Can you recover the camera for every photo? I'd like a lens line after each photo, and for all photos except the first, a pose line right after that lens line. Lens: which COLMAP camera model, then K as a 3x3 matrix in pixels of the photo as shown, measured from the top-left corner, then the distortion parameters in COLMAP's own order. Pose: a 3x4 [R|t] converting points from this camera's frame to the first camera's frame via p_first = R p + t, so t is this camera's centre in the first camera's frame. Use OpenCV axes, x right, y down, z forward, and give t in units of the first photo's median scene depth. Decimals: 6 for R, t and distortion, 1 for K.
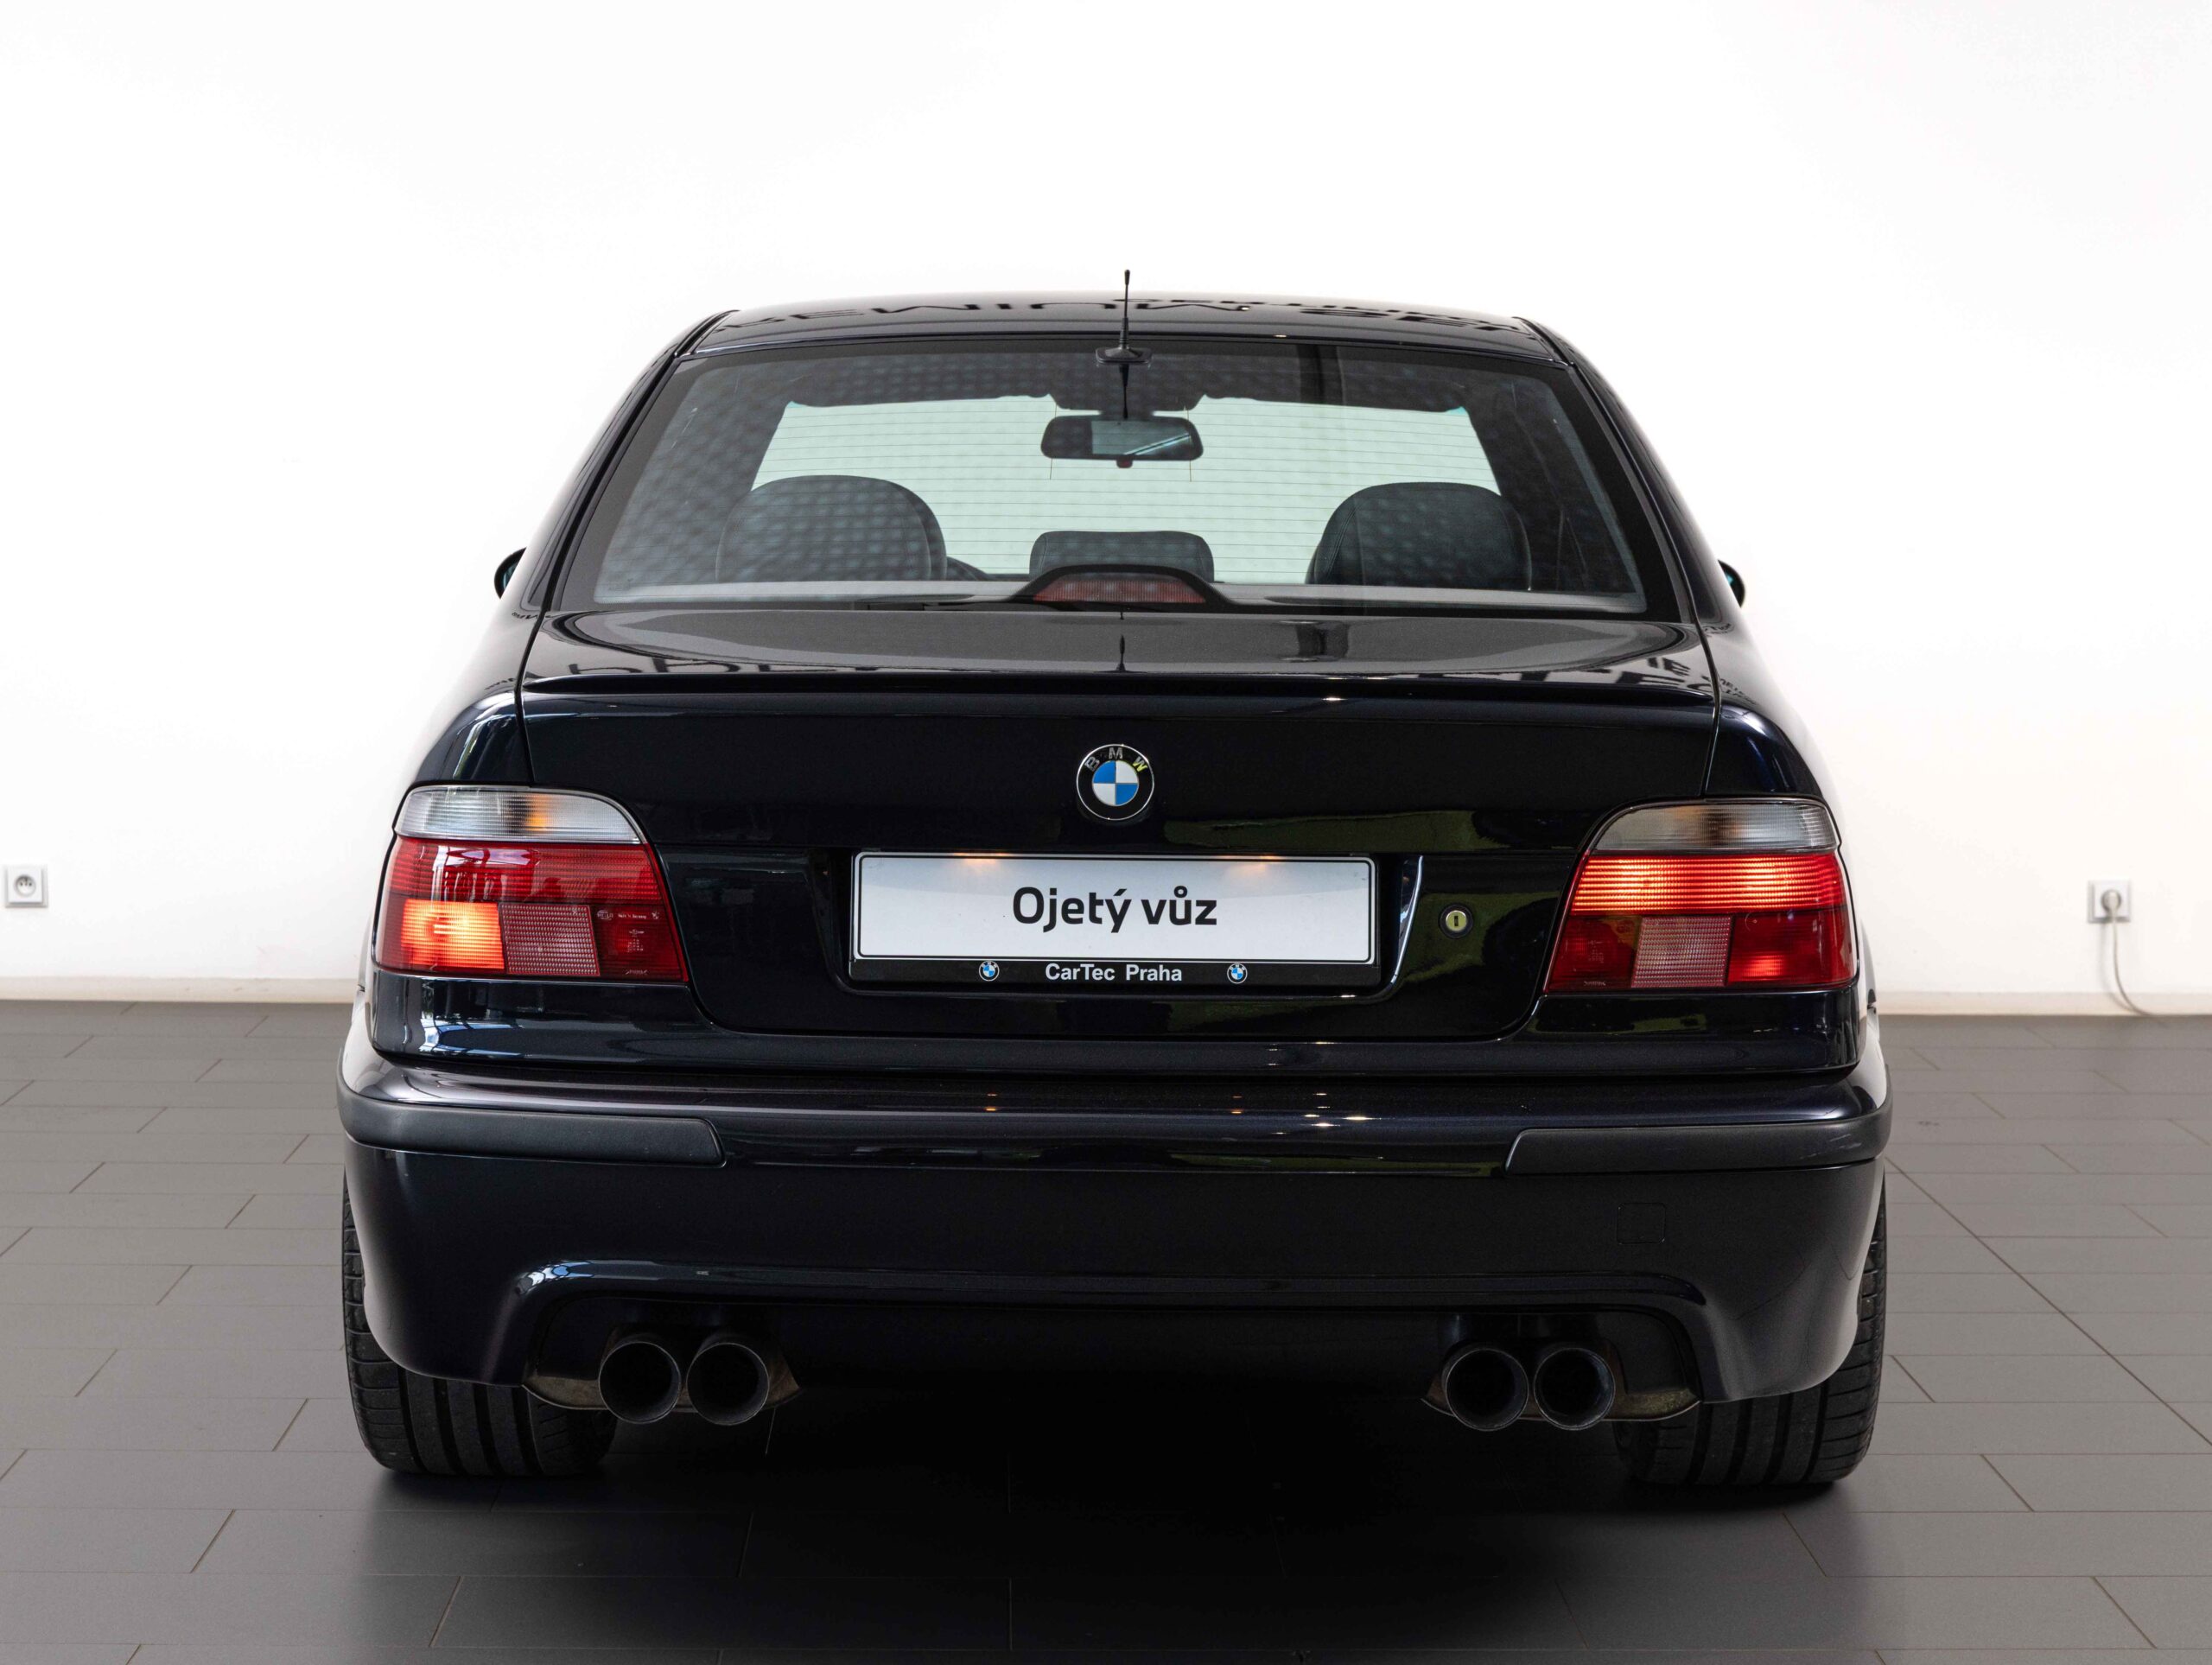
lens RADIAL K [[4321.0, 0, 1106.0], [0, 4321.0, 832.5], [0, 0, 1]] dist [-0.008263, -0.107180]
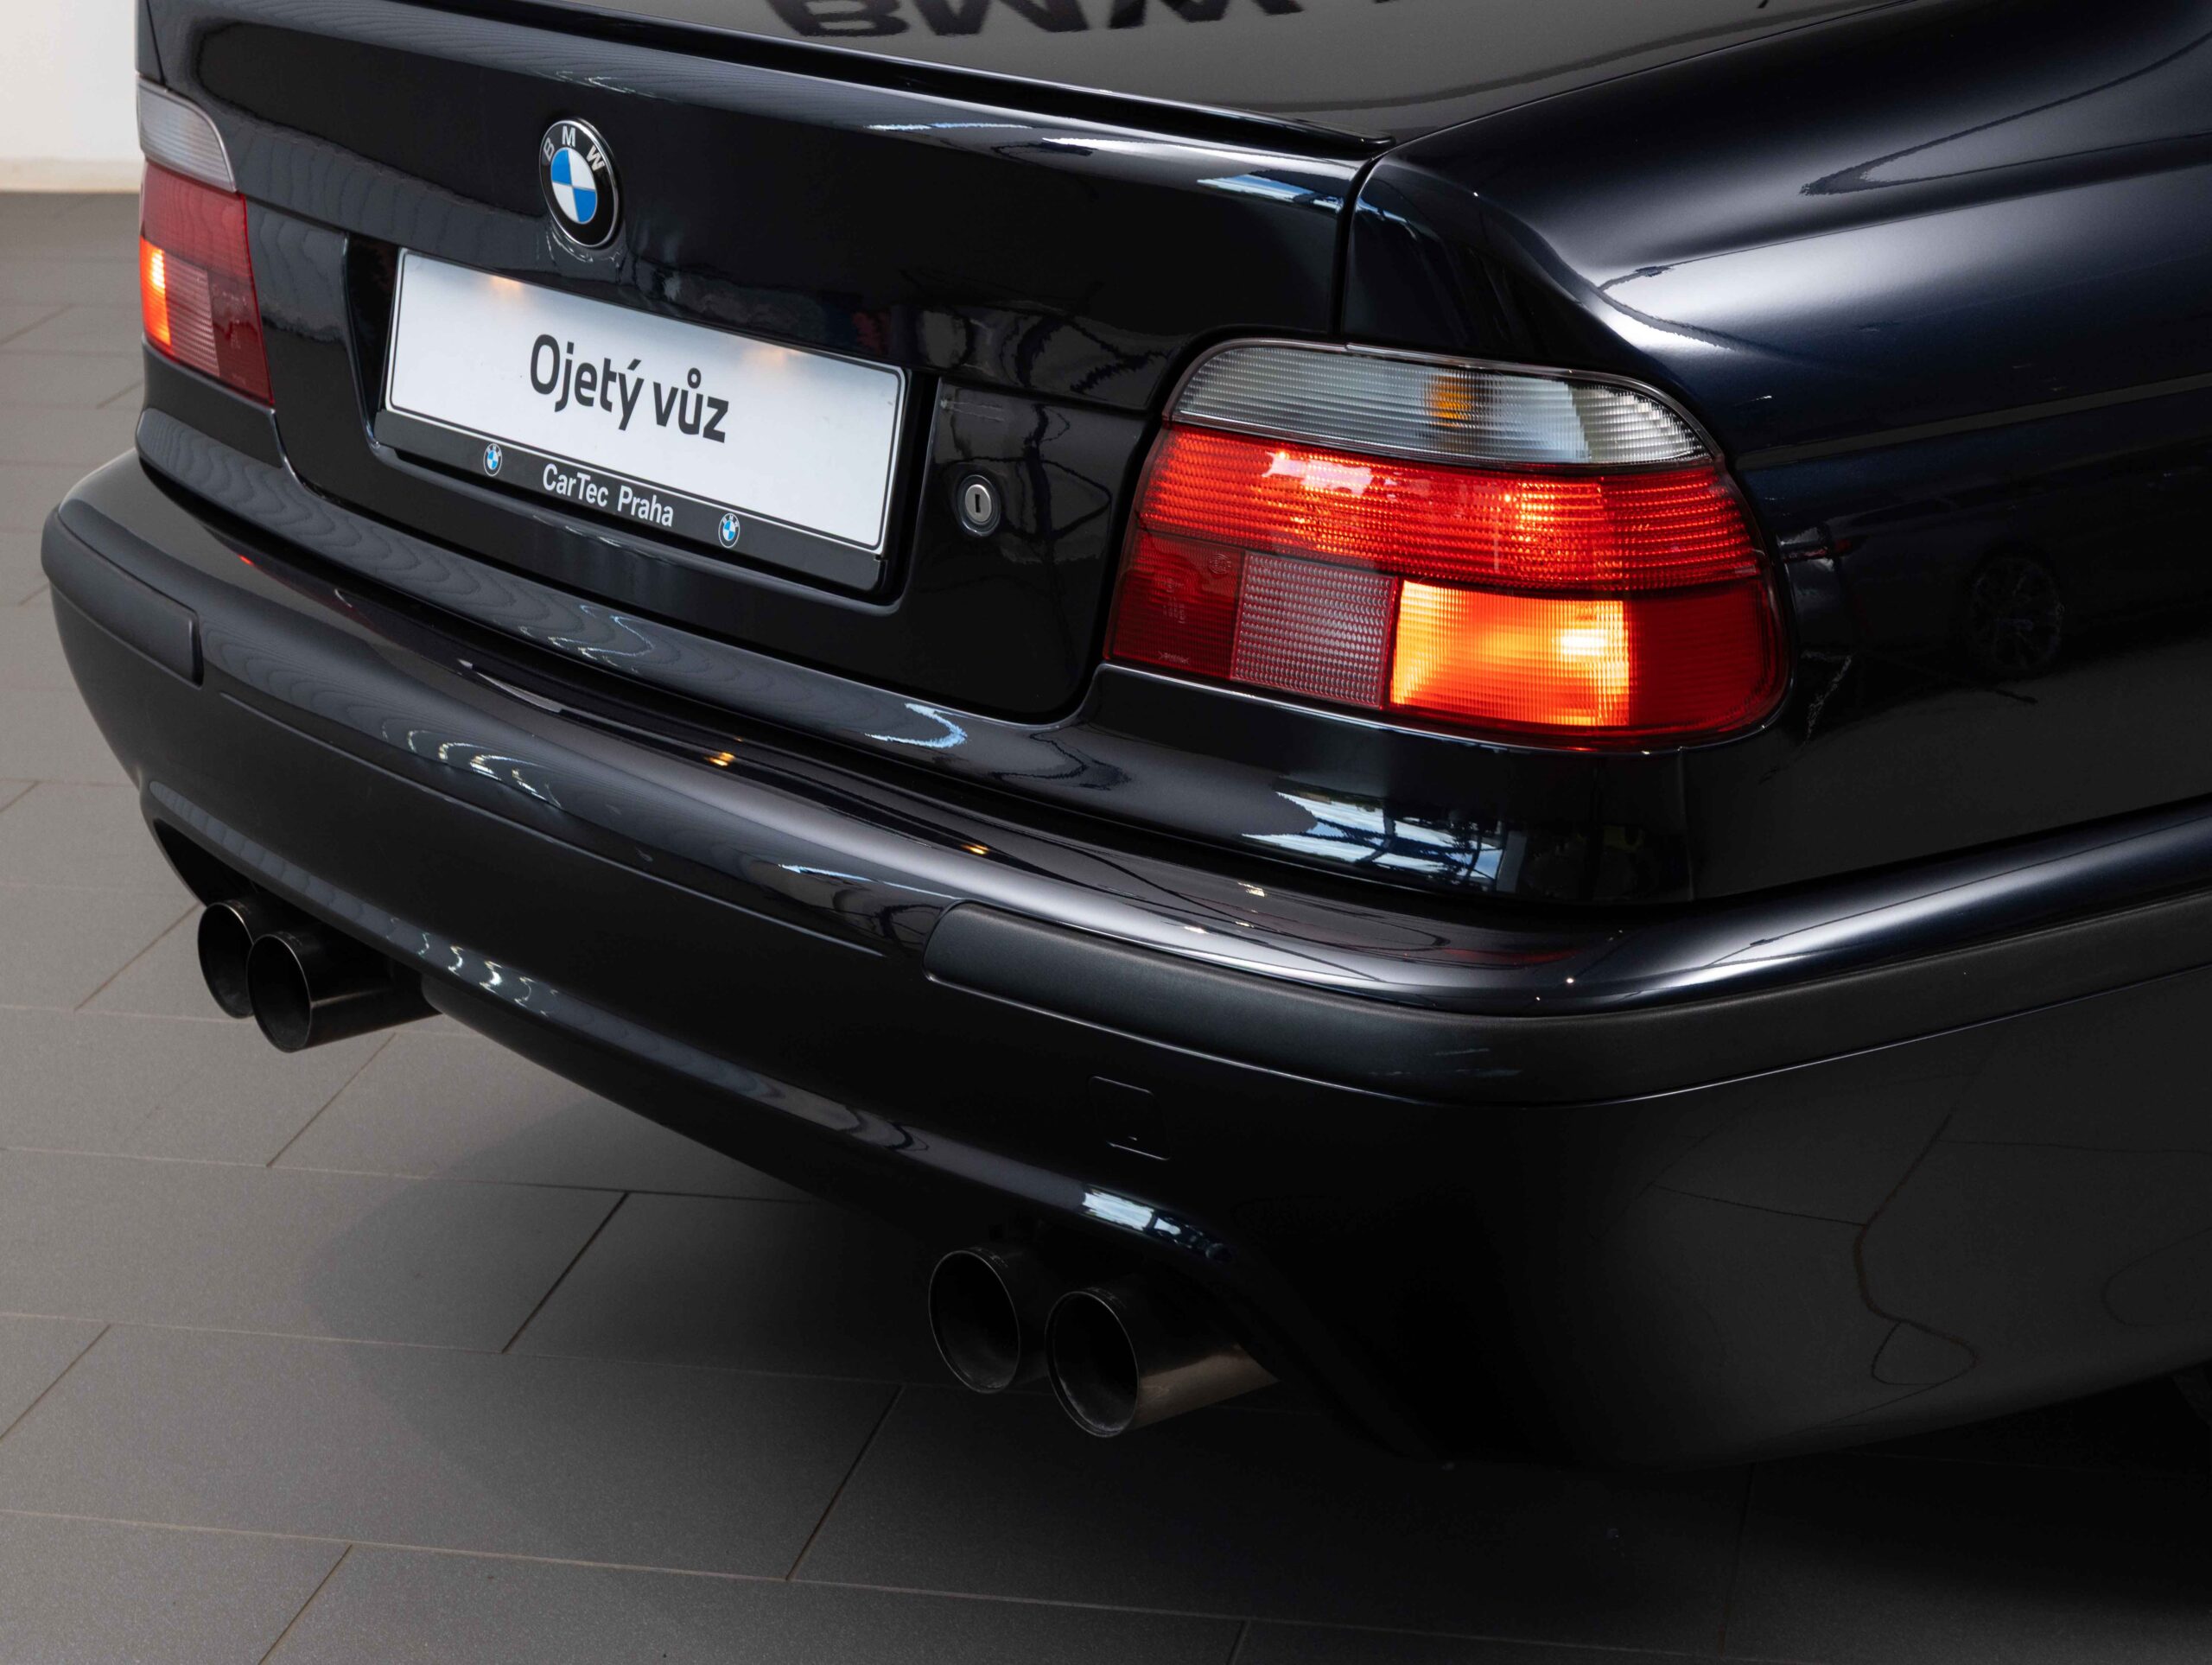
lens RADIAL K [[4744.6, 0, 1106.0], [0, 4744.6, 832.5], [0, 0, 1]] dist [-0.069458, -0.382253]
pose [[0.602857, 0.221667, -0.766438, 0.565238], [-0.043568, 0.968343, 0.245792, -0.088500], [0.796659, -0.114785, 0.593430, 0.653101]]
